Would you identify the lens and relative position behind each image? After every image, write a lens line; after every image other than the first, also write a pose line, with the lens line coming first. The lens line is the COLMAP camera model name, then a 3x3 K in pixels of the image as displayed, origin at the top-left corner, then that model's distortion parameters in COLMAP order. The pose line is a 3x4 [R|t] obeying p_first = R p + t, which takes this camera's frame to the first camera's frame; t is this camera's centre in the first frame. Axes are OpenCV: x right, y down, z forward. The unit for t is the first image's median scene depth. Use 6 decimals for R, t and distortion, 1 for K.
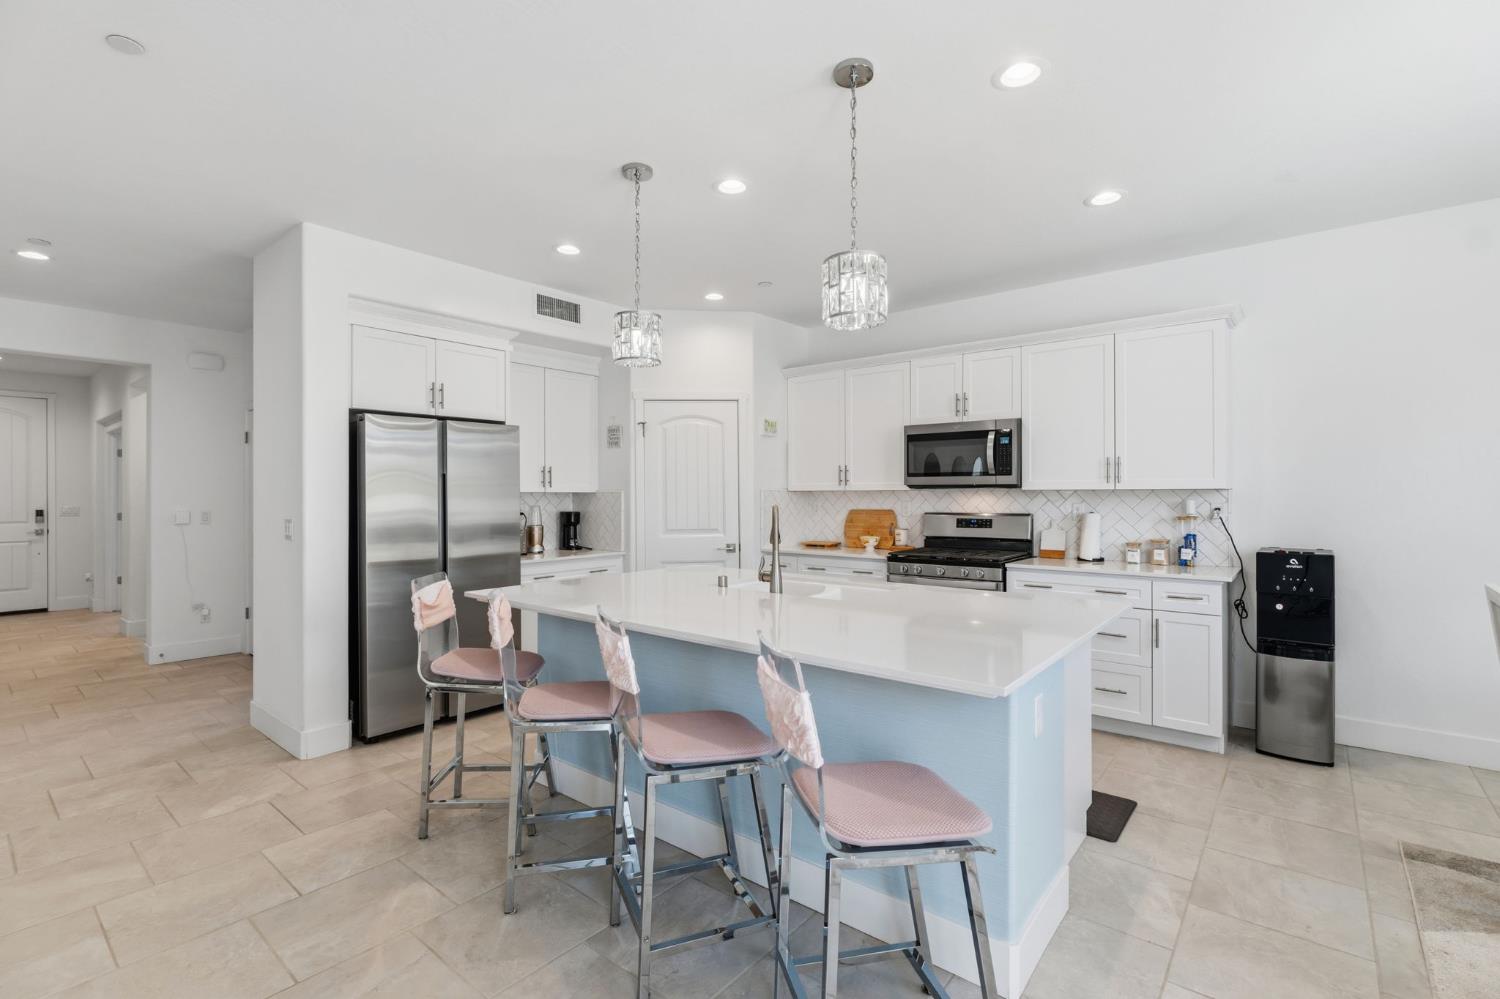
lens RADIAL K [[680.1, 0, 746.7], [0, 680.1, 495.6], [0, 0, 1]] dist [-0.006474, 0.000647]
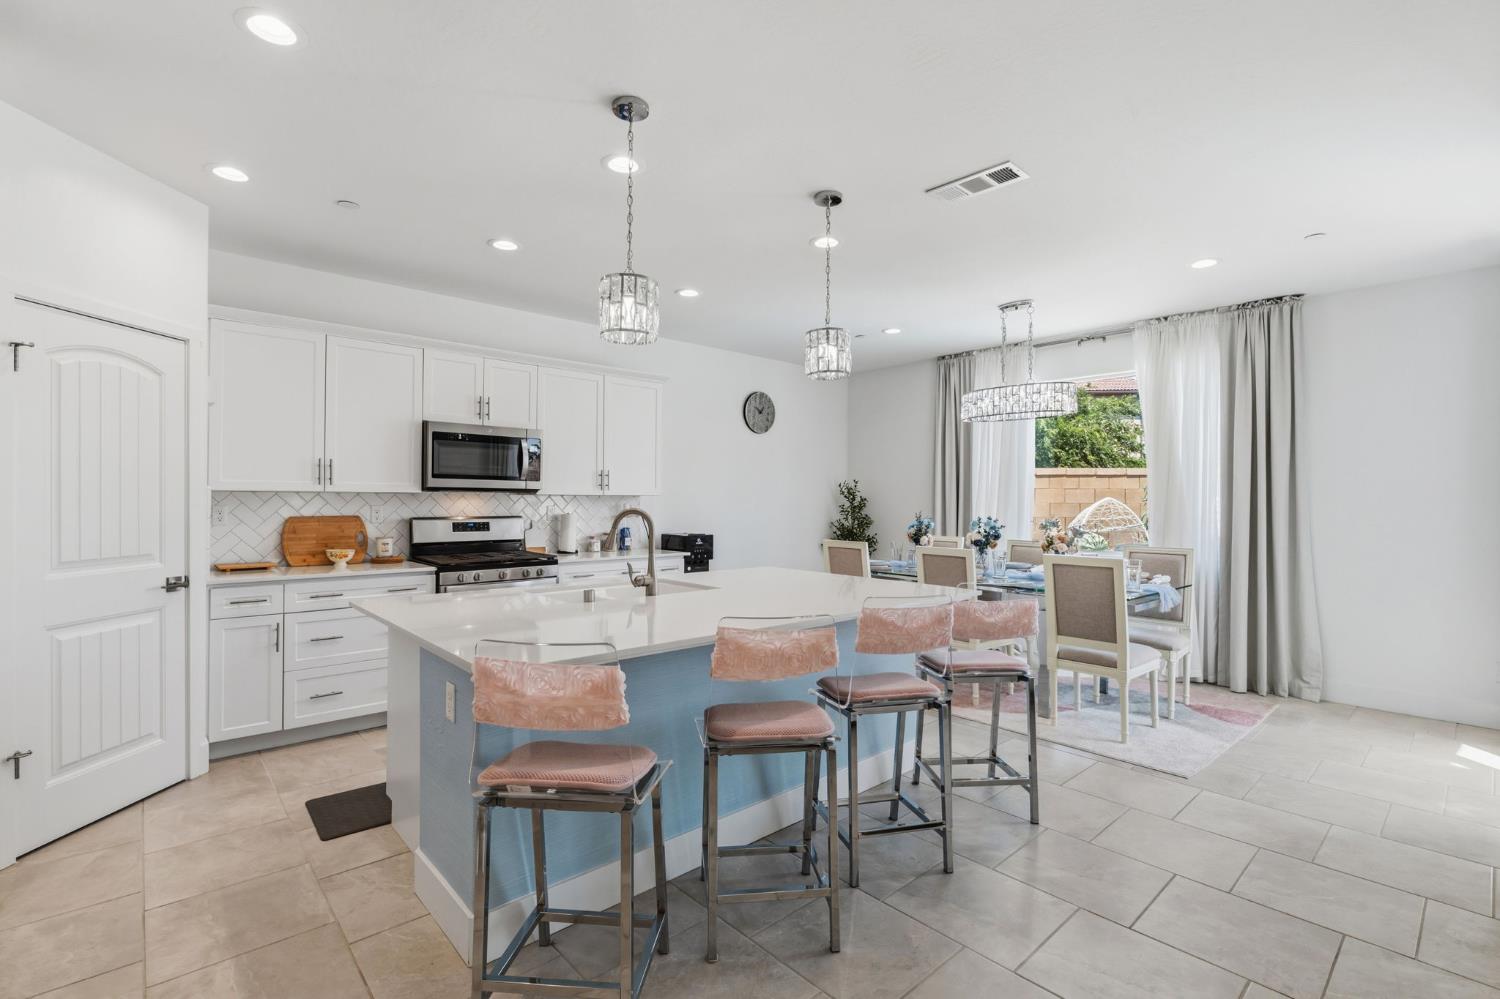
lens RADIAL K [[680.1, 0, 746.7], [0, 680.1, 495.6], [0, 0, 1]] dist [-0.006474, 0.000647]
pose [[0.143780, 0.010459, 0.989554, -0.708423], [-0.004988, 0.999939, -0.009844, 0.003143], [-0.989597, -0.003521, 0.143823, 0.543705]]
